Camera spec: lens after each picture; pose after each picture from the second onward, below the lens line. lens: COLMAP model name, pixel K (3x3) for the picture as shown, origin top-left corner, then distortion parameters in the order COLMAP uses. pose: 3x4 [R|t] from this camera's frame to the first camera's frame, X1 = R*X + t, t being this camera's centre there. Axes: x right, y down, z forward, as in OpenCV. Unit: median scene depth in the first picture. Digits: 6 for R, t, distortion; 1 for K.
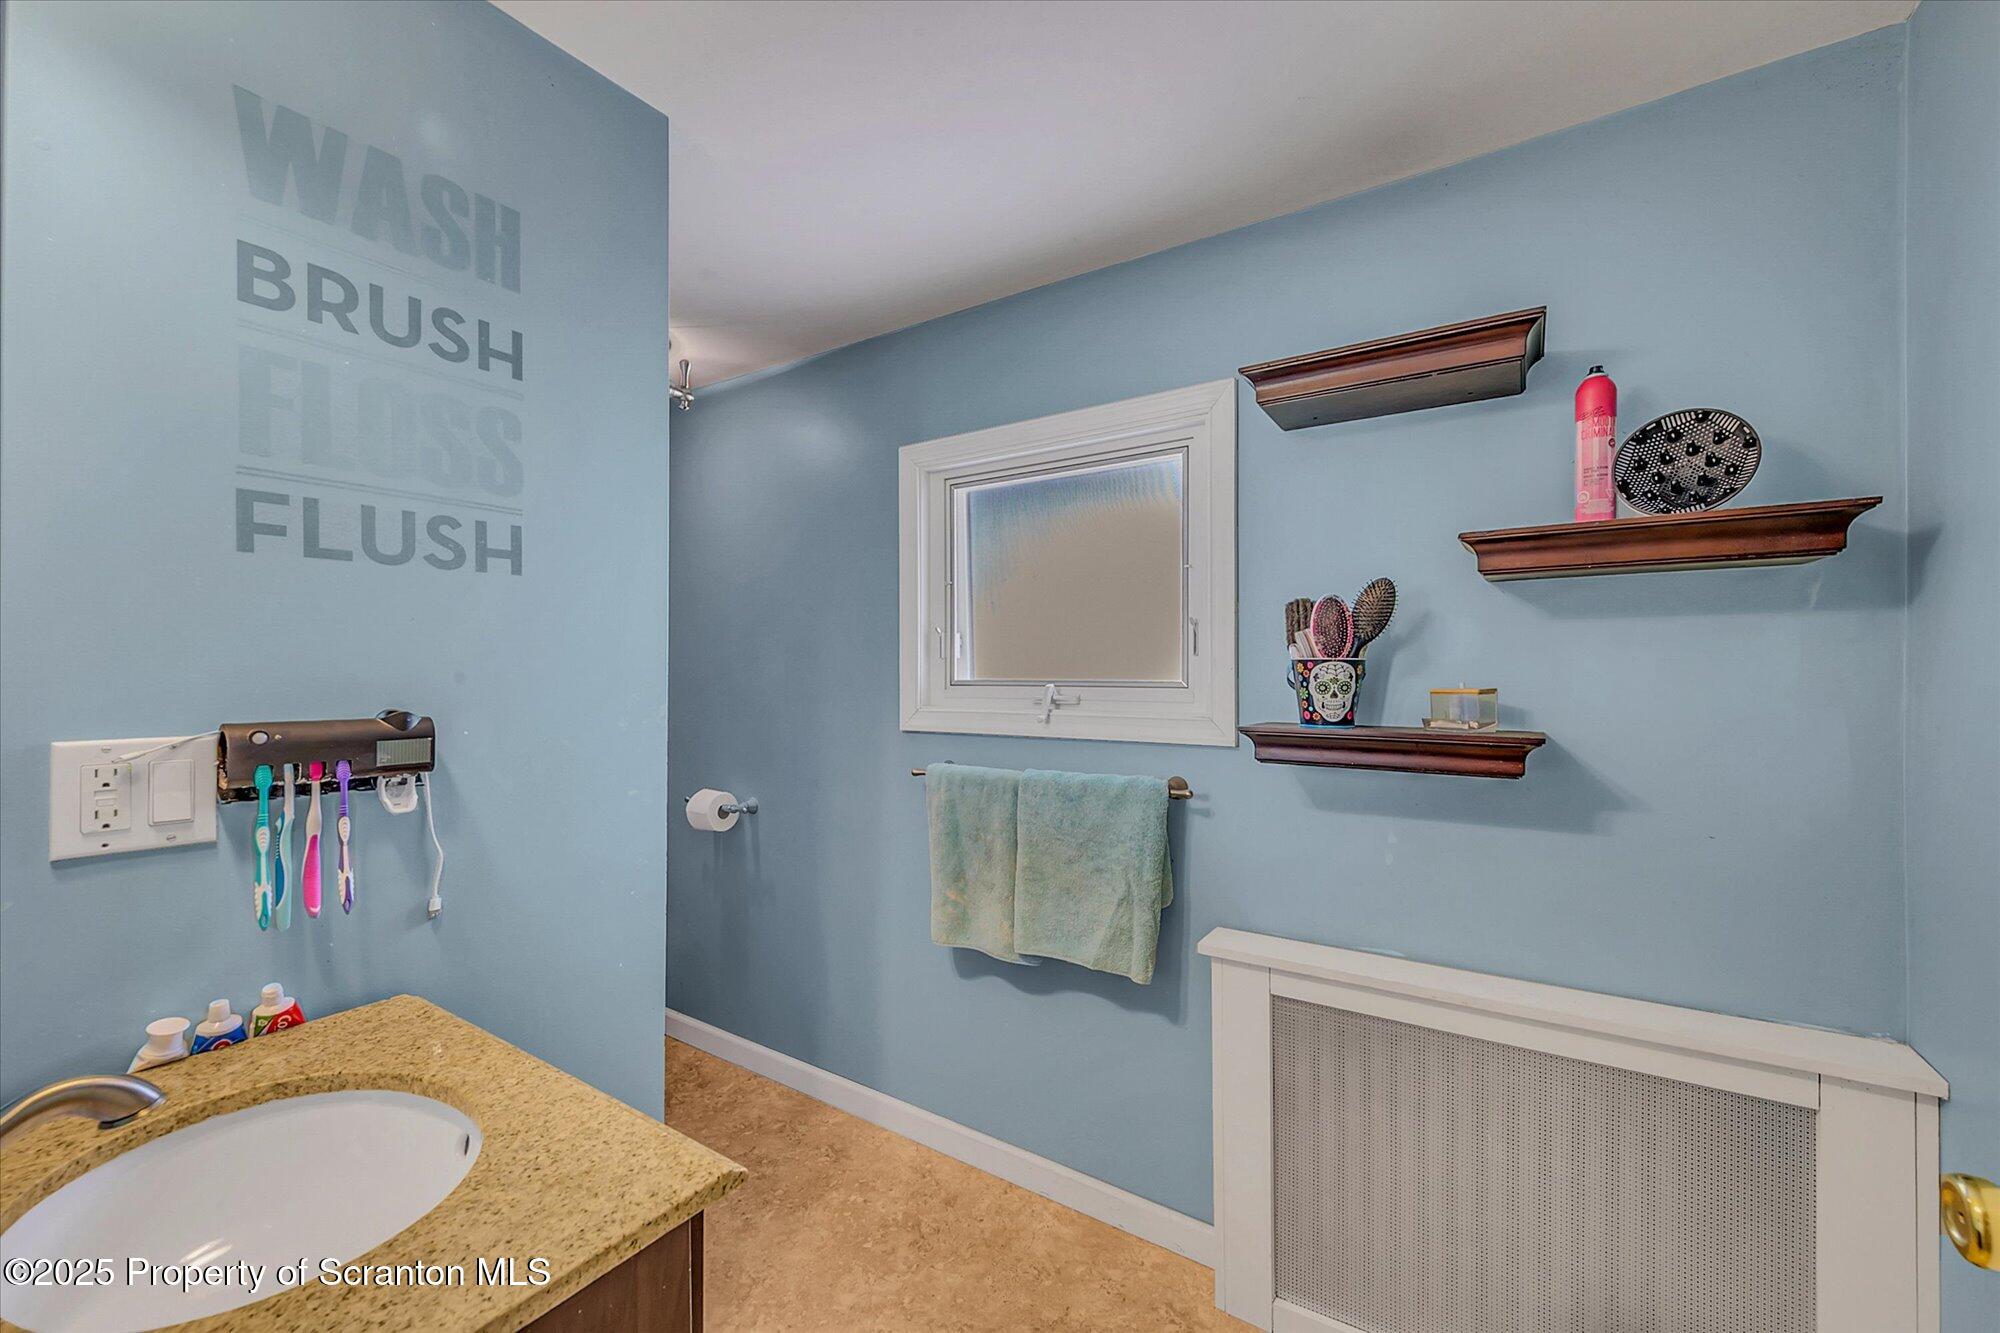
lens RADIAL K [[795.4, 0, 1004.0], [0, 795.4, 676.9], [0, 0, 1]] dist [0.000808, 0.000075]
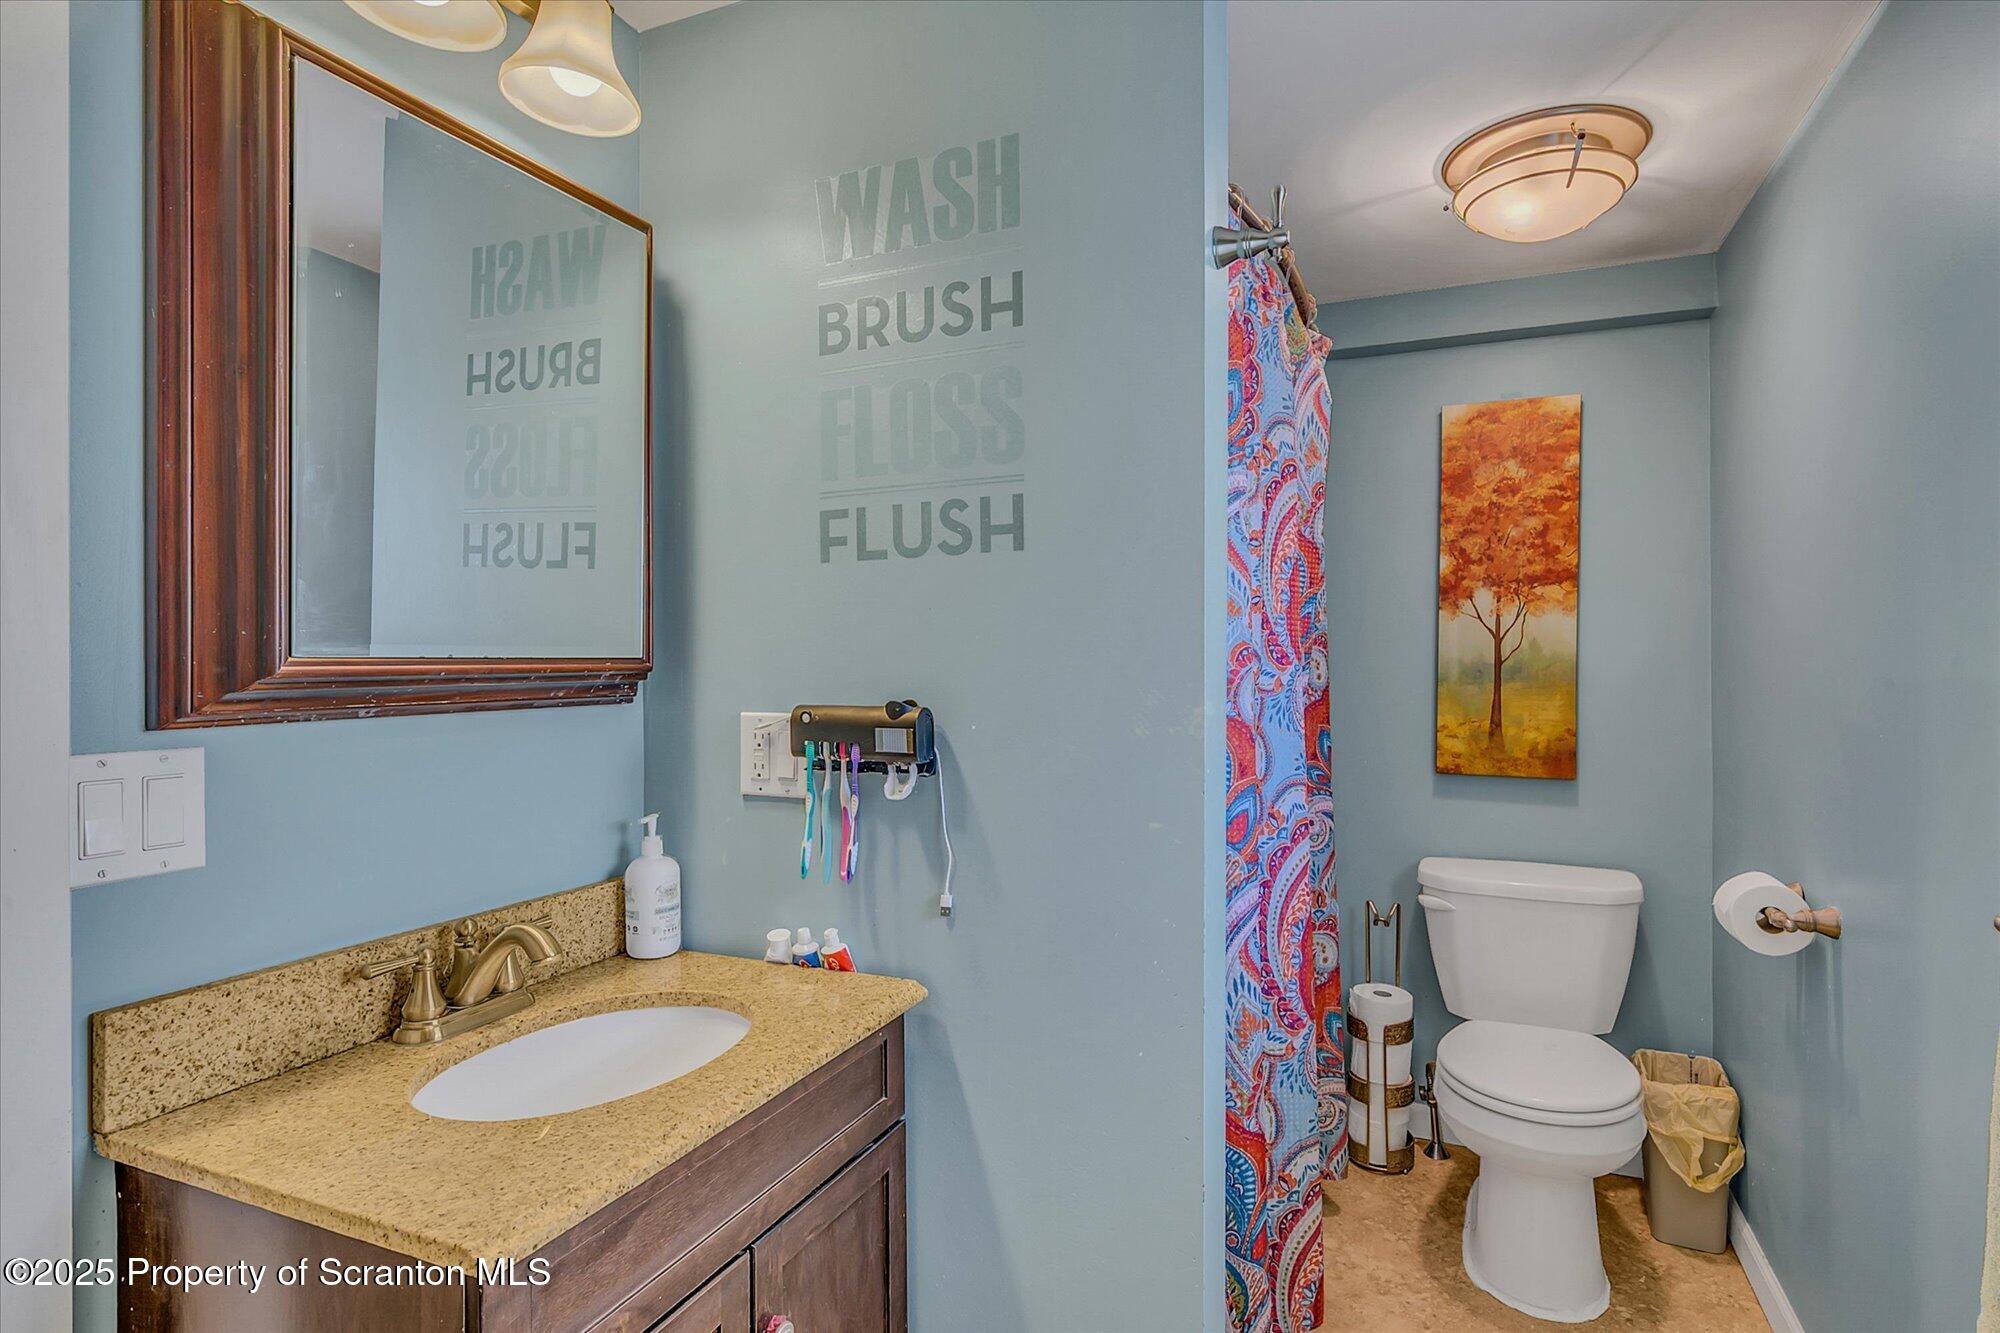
lens RADIAL K [[1000.8, 0, 1000.0], [0, 1000.8, 666.5], [0, 0, 1]] dist [-0.005141, -0.000105]
pose [[0.187837, 0.003068, -0.982195, 0.551045], [-0.001345, 0.999995, 0.002866, -0.004879], [0.982199, 0.000783, 0.187841, 0.925458]]
